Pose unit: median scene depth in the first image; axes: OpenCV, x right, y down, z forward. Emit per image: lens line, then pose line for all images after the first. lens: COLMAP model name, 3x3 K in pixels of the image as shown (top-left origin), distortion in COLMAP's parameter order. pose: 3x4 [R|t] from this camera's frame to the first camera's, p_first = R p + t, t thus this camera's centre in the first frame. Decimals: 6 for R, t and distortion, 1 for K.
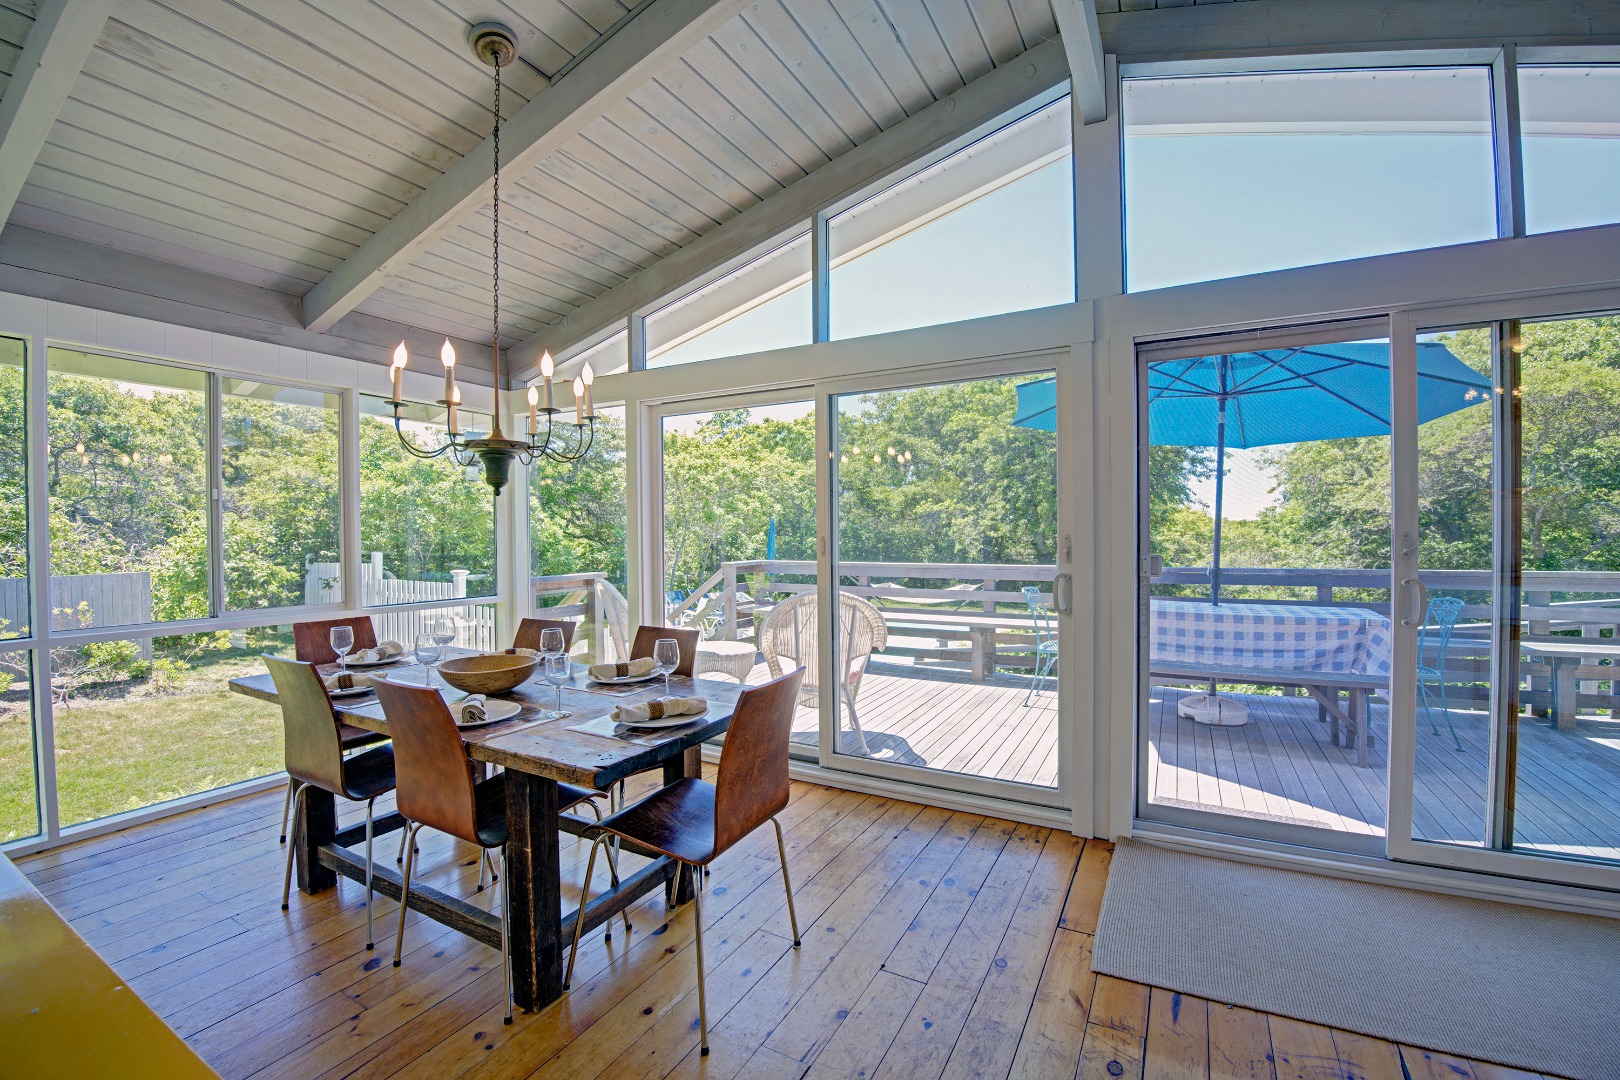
lens RADIAL K [[669.6, 0, 817.8], [0, 669.6, 540.3], [0, 0, 1]] dist [-0.037152, -0.001559]
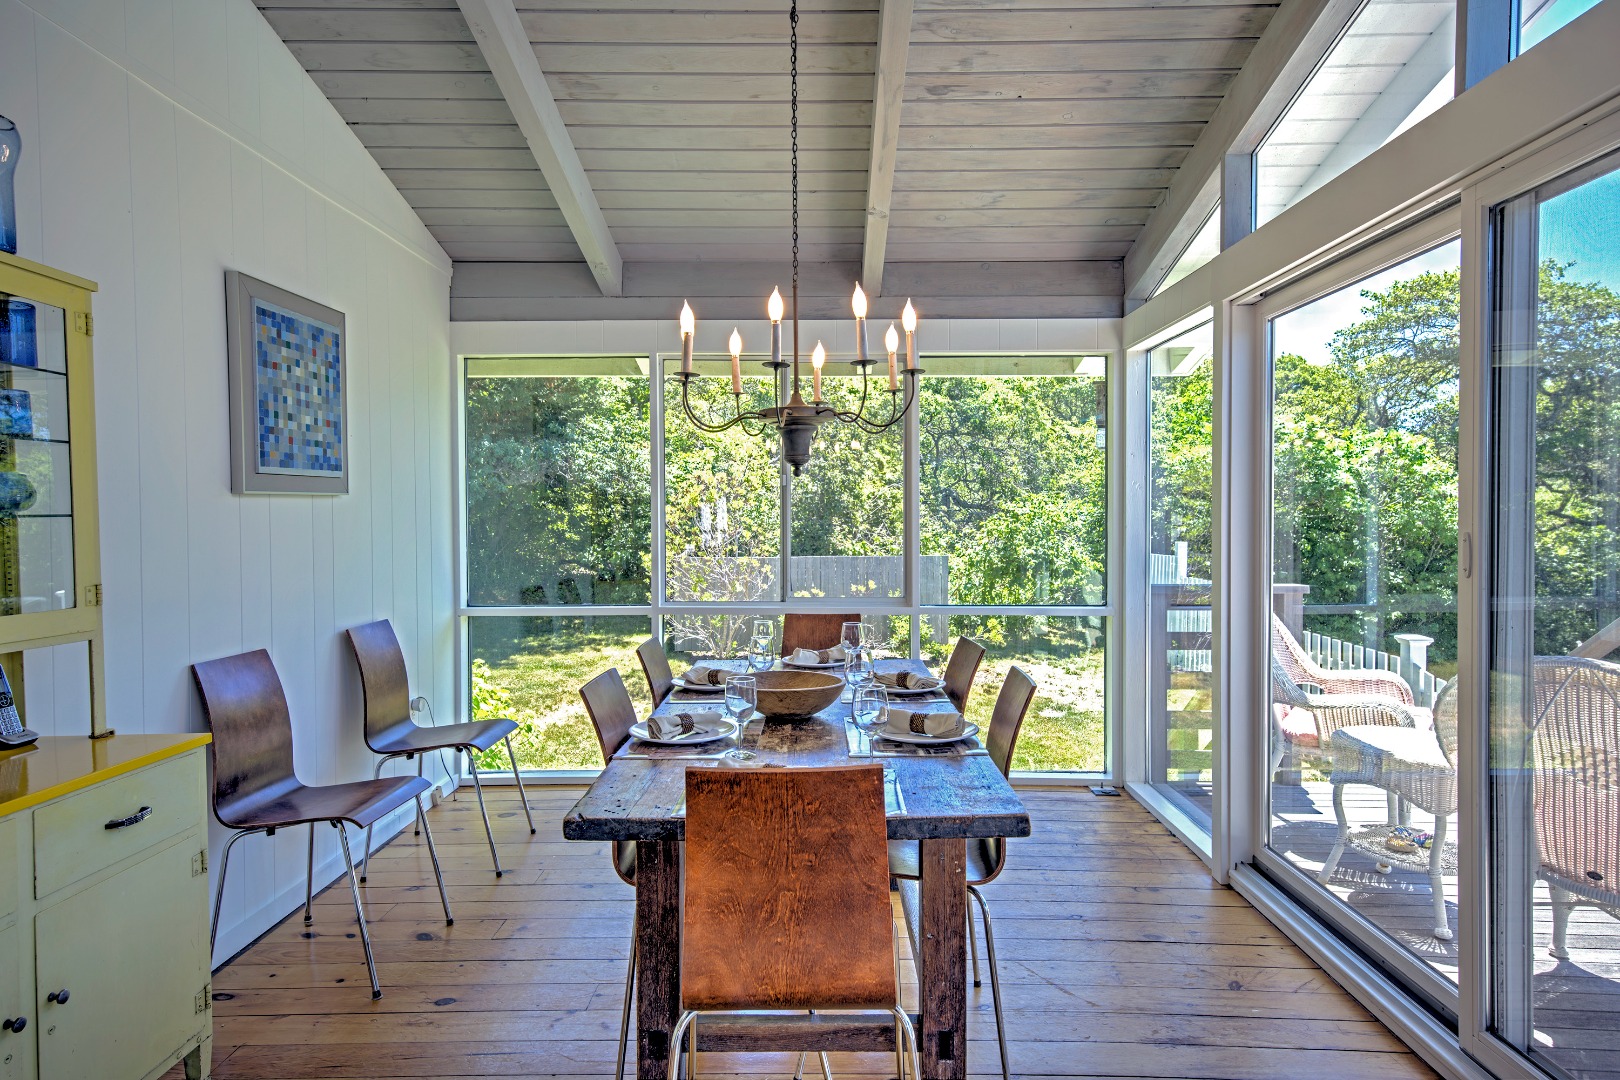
lens RADIAL K [[949.0, 0, 813.9], [0, 949.0, 542.7], [0, 0, 1]] dist [0.022078, 0.000248]
pose [[0.465997, 0.029288, -0.884302, 0.366765], [-0.013499, 0.999571, 0.025992, -0.012496], [0.884683, -0.000175, 0.466192, 0.317380]]
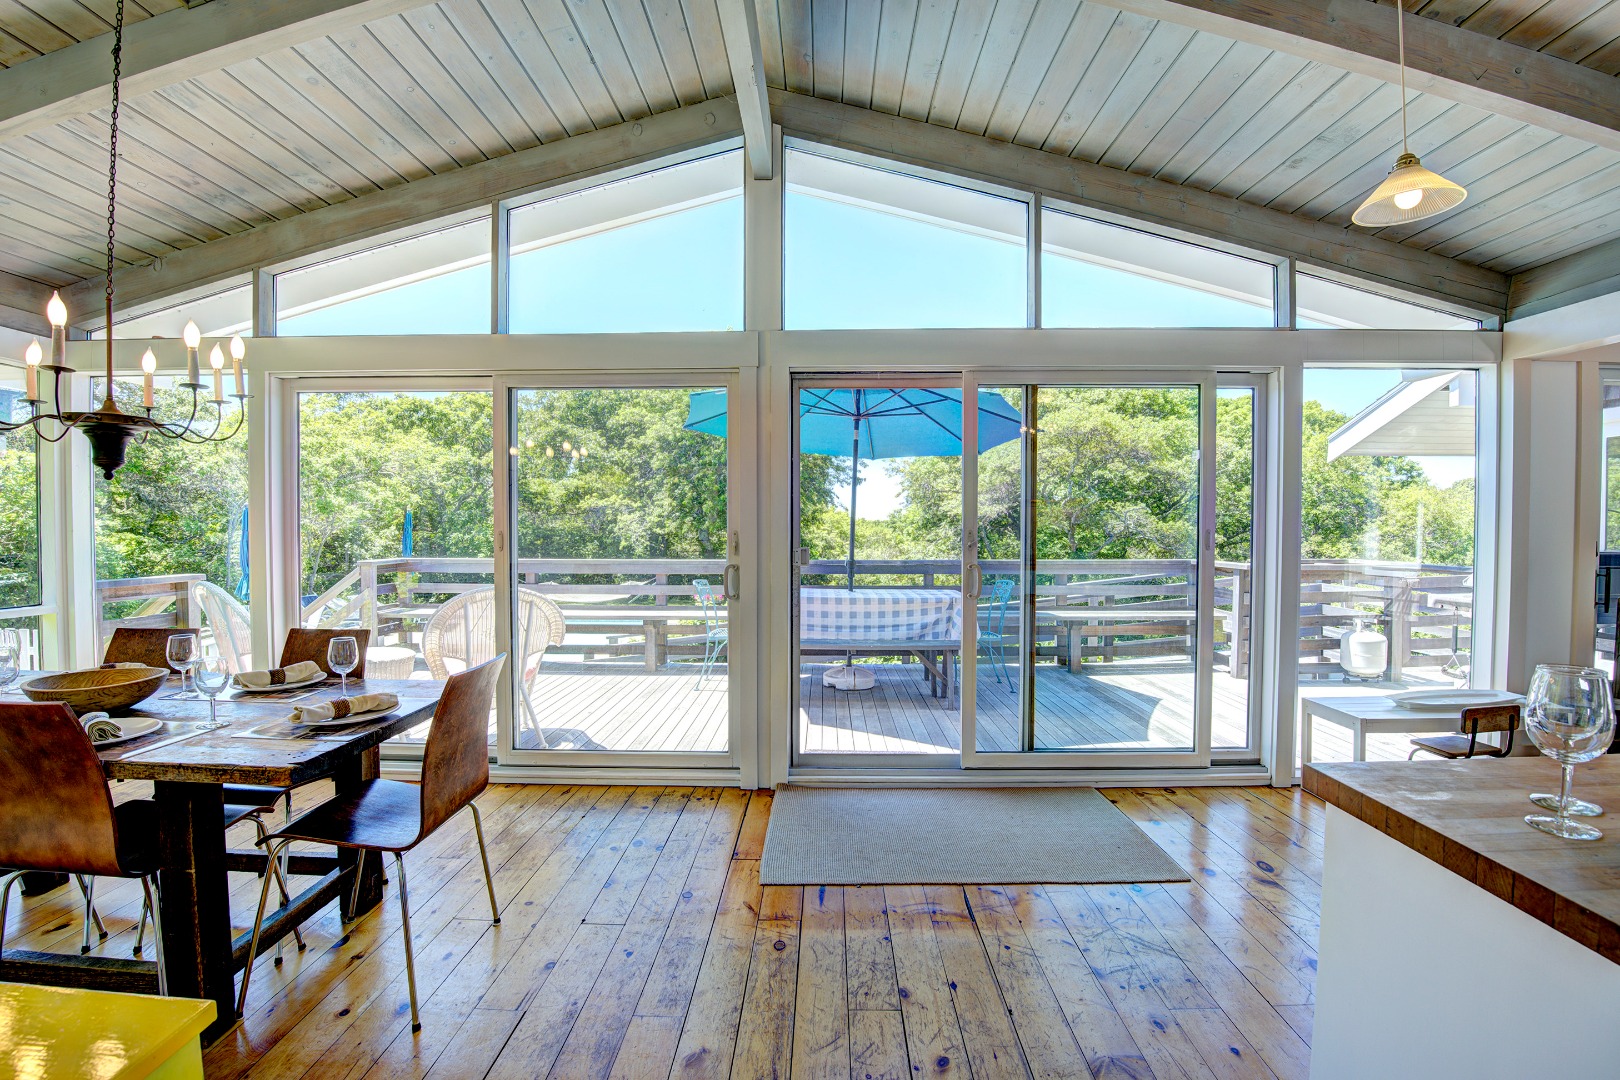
lens RADIAL K [[669.6, 0, 824.7], [0, 669.6, 545.1], [0, 0, 1]] dist [-0.037152, -0.001559]
pose [[0.878449, -0.002565, 0.477829, -0.045123], [-0.003341, 0.999928, 0.011509, 0.002486], [-0.477824, -0.011706, 0.878377, -0.096481]]
